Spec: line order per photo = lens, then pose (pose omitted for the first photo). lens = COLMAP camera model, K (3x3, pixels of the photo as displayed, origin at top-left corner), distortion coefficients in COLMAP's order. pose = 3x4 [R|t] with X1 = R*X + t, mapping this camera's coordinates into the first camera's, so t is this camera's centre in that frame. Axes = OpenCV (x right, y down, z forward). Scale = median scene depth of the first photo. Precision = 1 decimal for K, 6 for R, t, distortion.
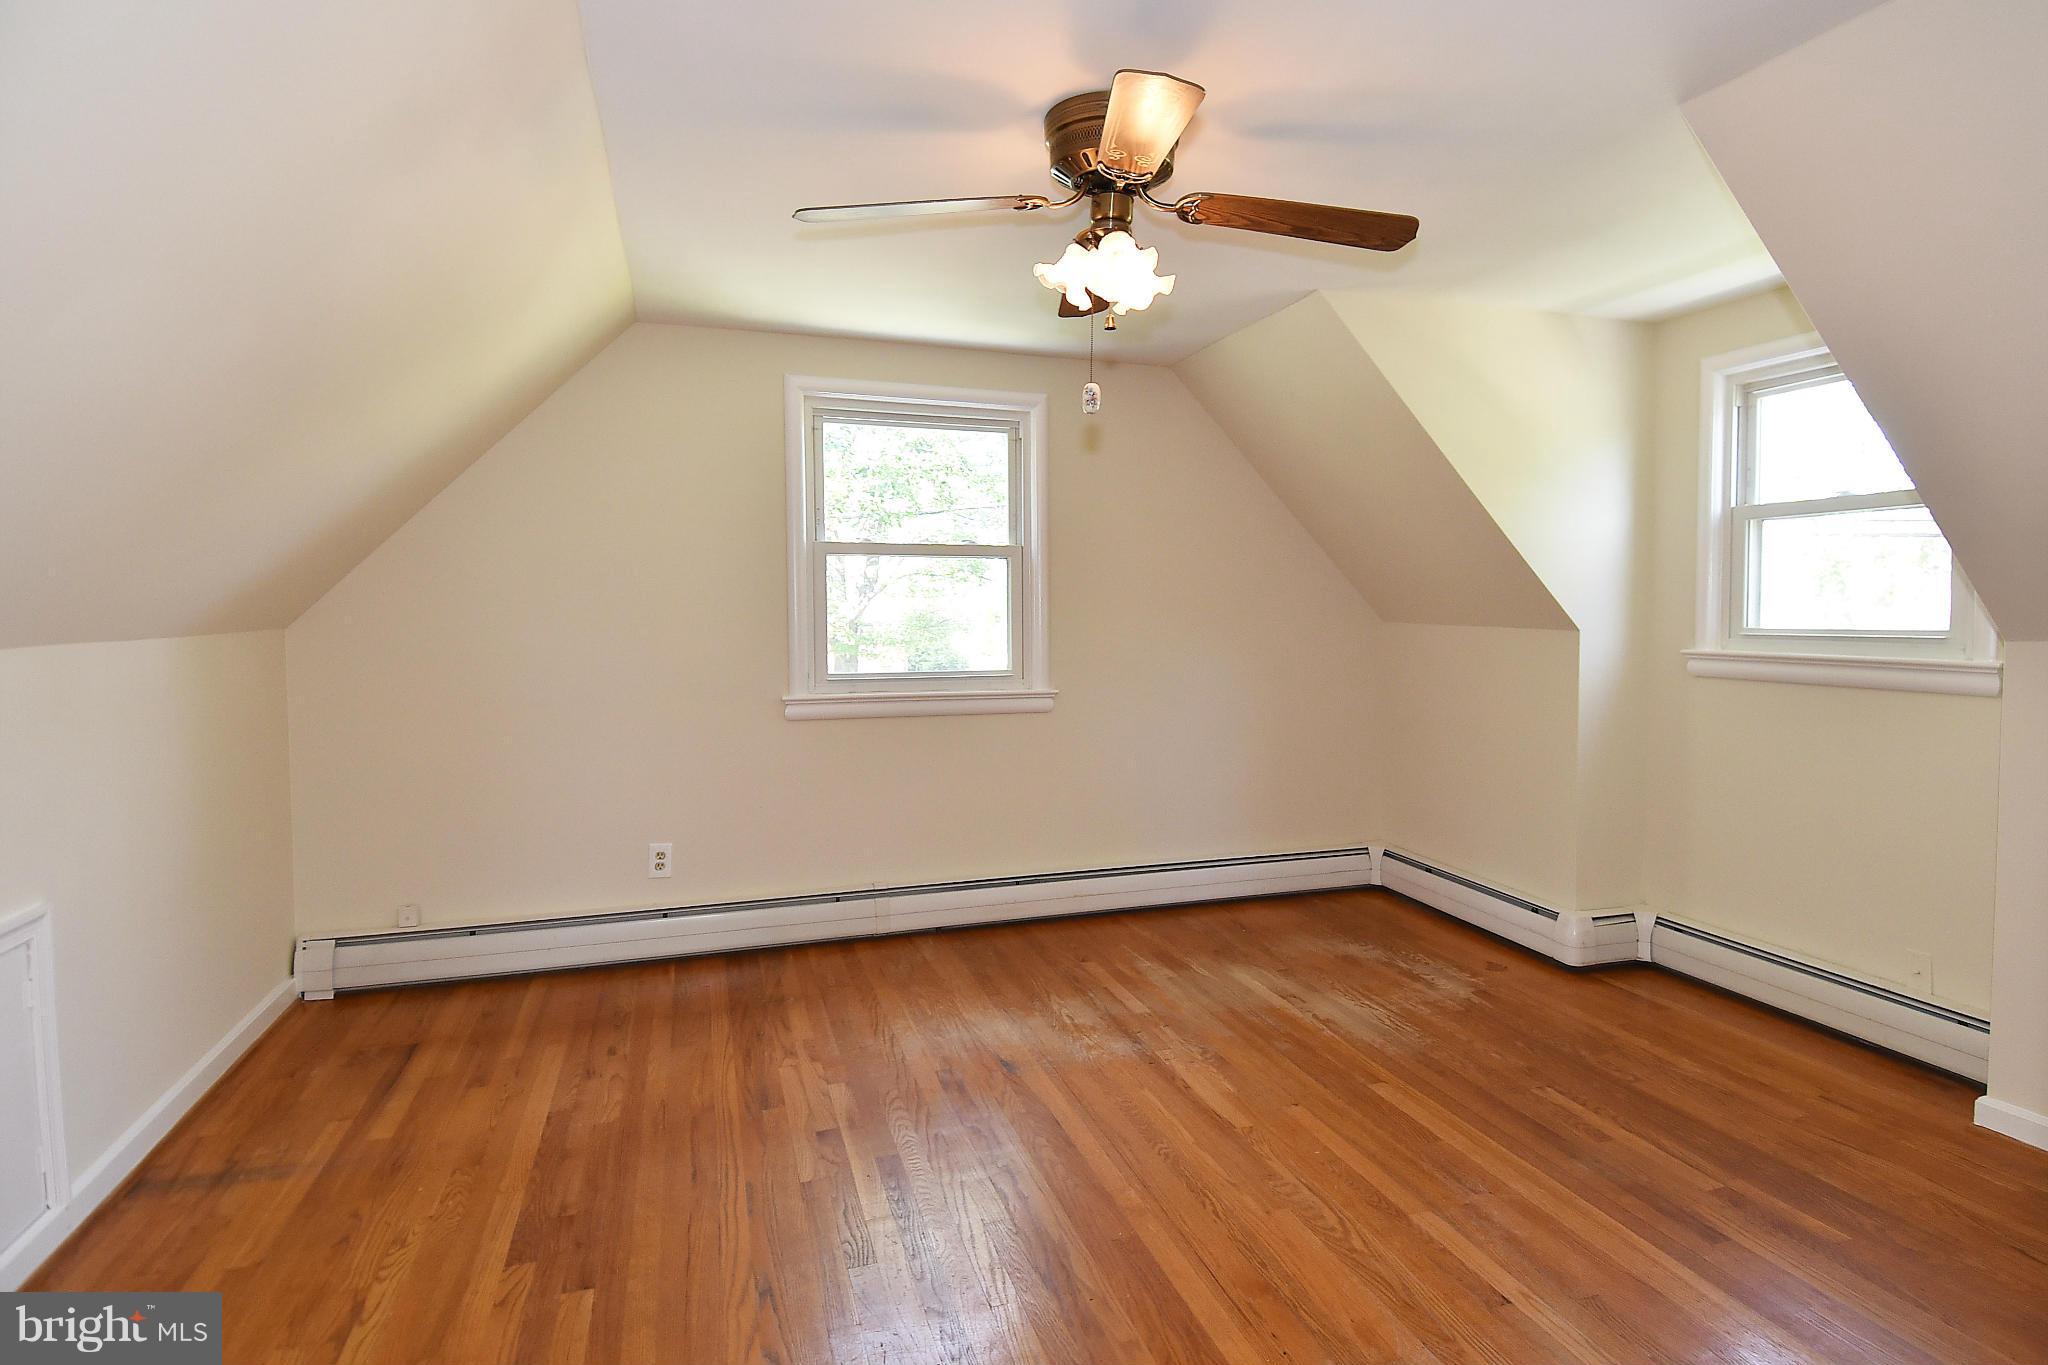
lens RADIAL K [[1106.0, 0, 1067.5], [0, 1106.0, 650.4], [0, 0, 1]] dist [0.056587, -0.066424]
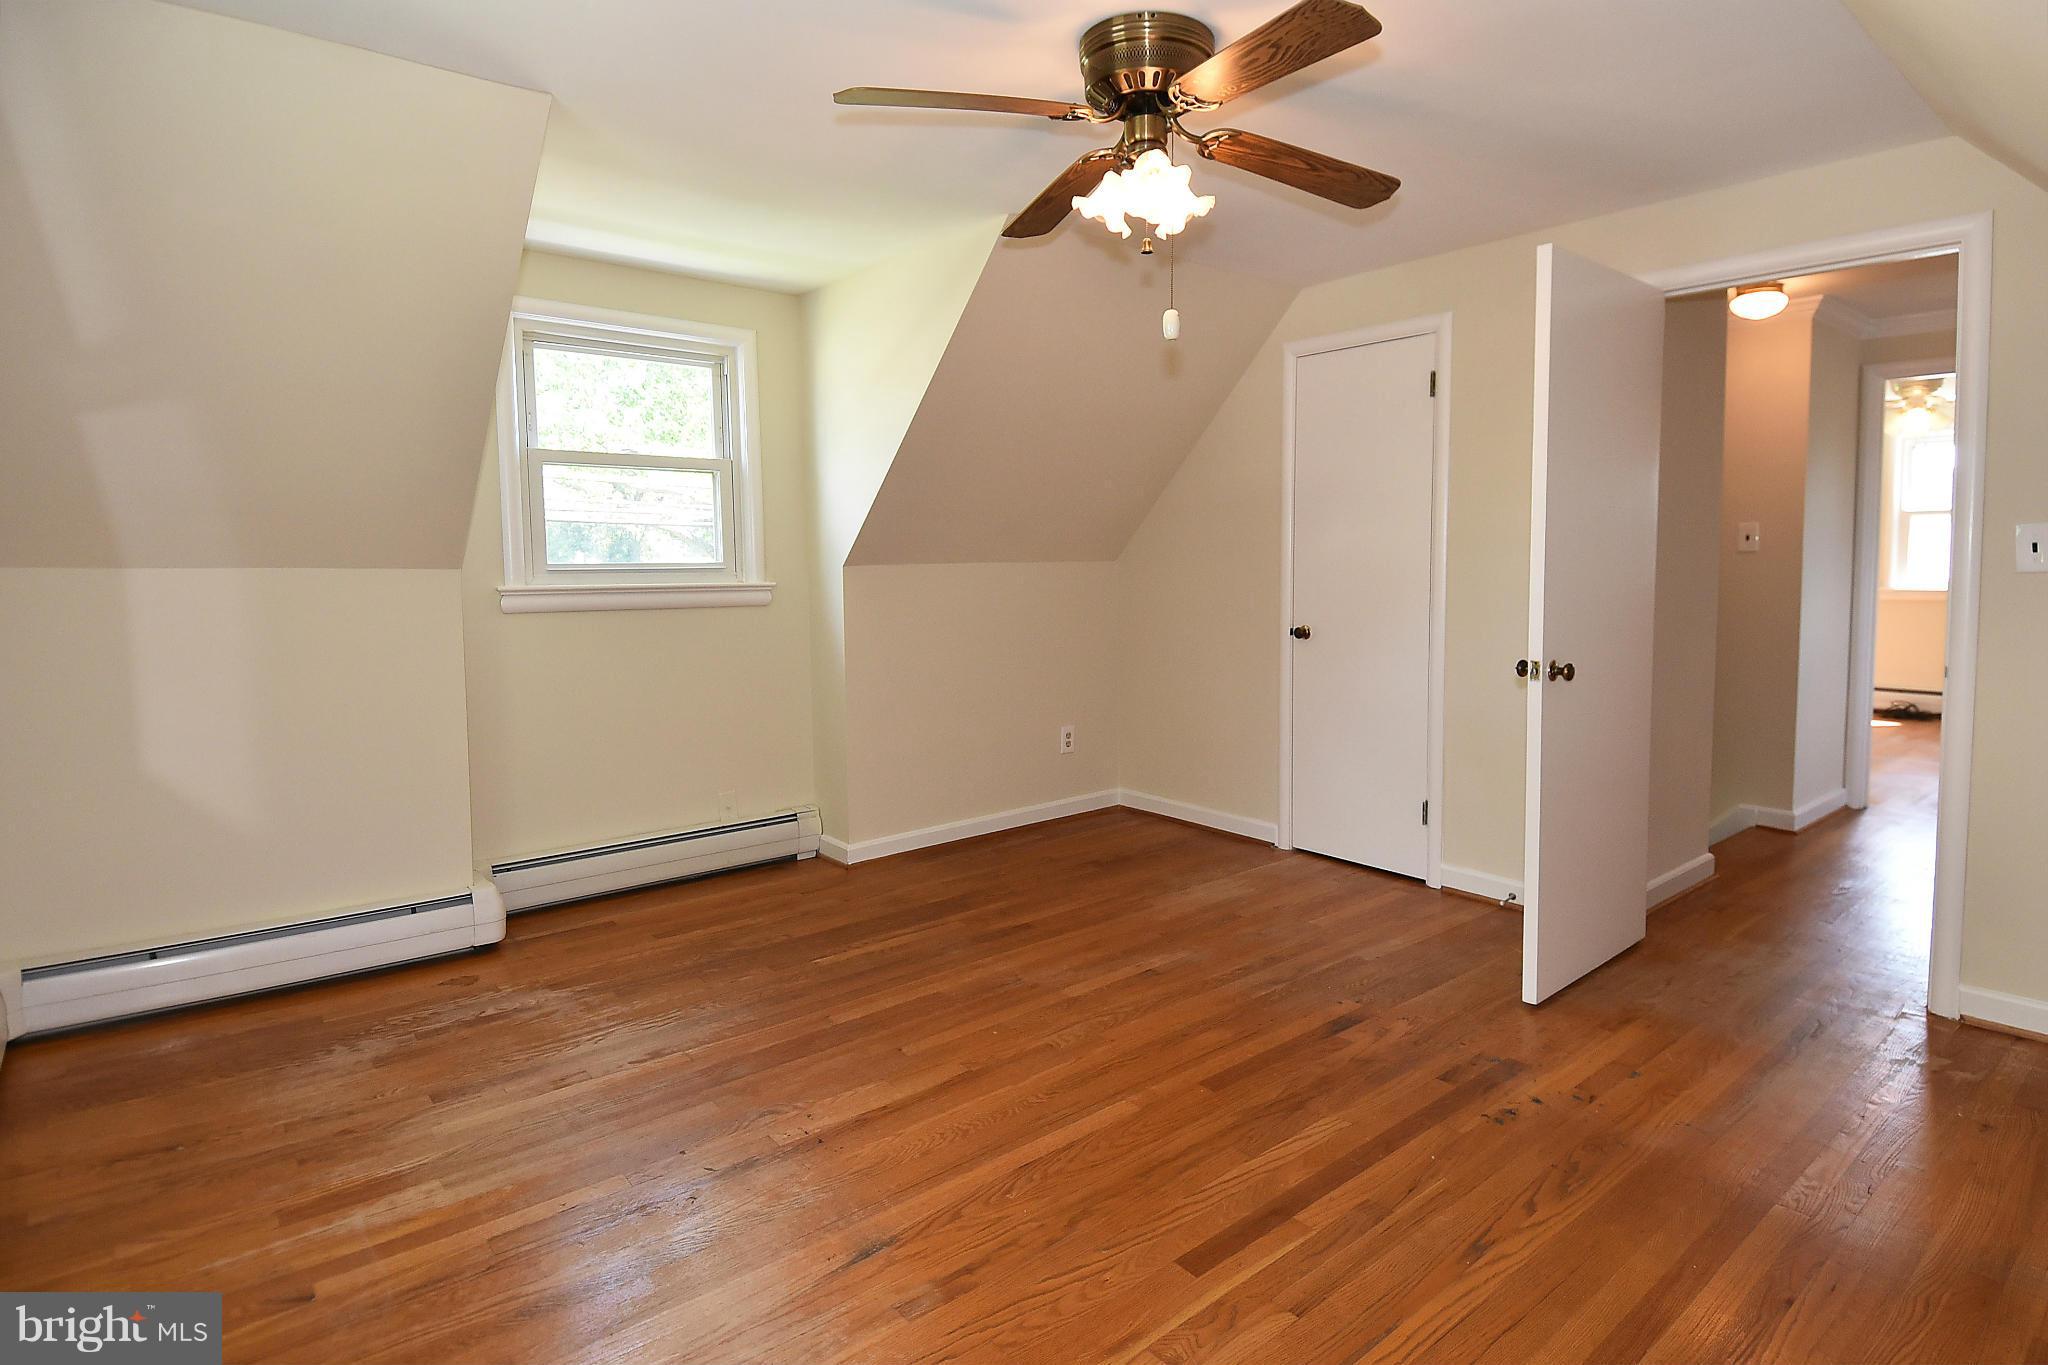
lens RADIAL K [[1106.0, 0, 1067.5], [0, 1106.0, 650.4], [0, 0, 1]] dist [0.056587, -0.066424]
pose [[-0.392059, -0.071678, 0.917143, -0.582125], [0.040277, 0.994666, 0.094955, -0.018135], [-0.919058, 0.074168, -0.387081, 0.994641]]
